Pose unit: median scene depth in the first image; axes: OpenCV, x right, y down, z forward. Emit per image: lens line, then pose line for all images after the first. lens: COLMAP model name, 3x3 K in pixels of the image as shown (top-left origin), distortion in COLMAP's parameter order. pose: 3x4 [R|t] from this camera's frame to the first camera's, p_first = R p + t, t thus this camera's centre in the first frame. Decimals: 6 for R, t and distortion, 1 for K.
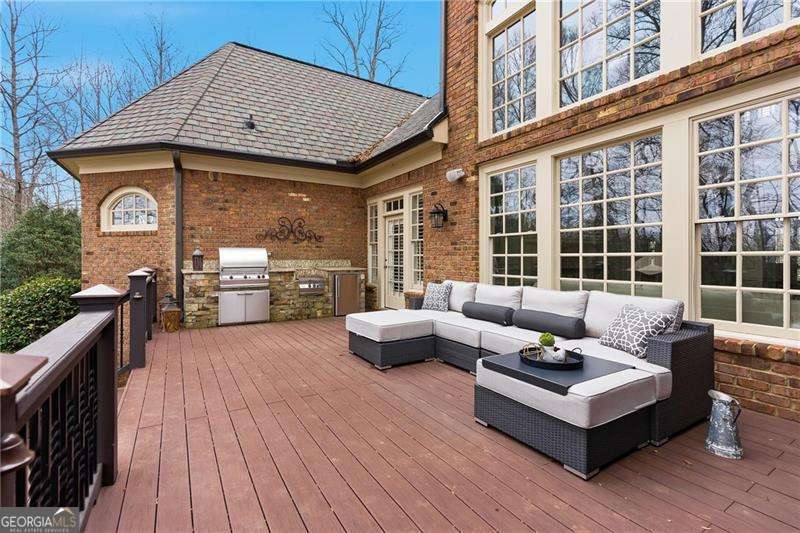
lens RADIAL K [[364.5, 0, 399.2], [0, 364.5, 258.8], [0, 0, 1]] dist [0.001739, 0.000519]
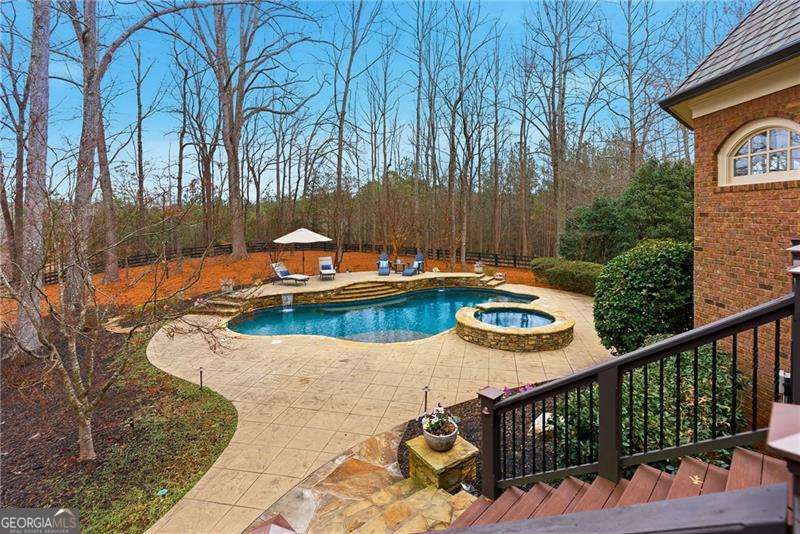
lens RADIAL K [[390.3, 0, 403.4], [0, 390.3, 222.7], [0, 0, 1]] dist [0.000998, 0.000570]
pose [[0.232104, 0.021705, -0.972449, -0.160952], [0.015010, 0.999552, 0.025893, -0.029232], [0.972575, -0.020606, 0.231674, 0.151887]]
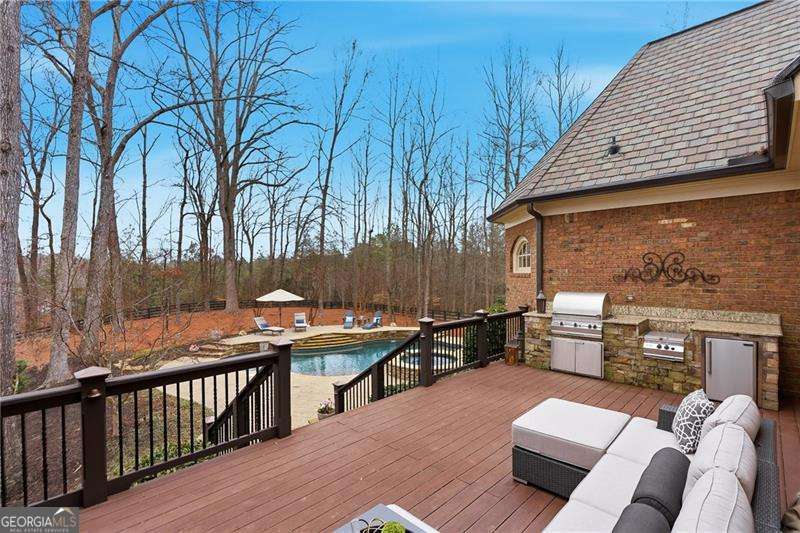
lens RADIAL K [[379.1, 0, 410.3], [0, 379.1, 277.6], [0, 0, 1]] dist [0.000764, -0.000079]
pose [[0.257728, 0.017522, -0.966059, 0.374824], [0.000162, 0.999835, 0.018177, -0.082189], [0.966217, -0.004841, 0.257683, 0.312638]]
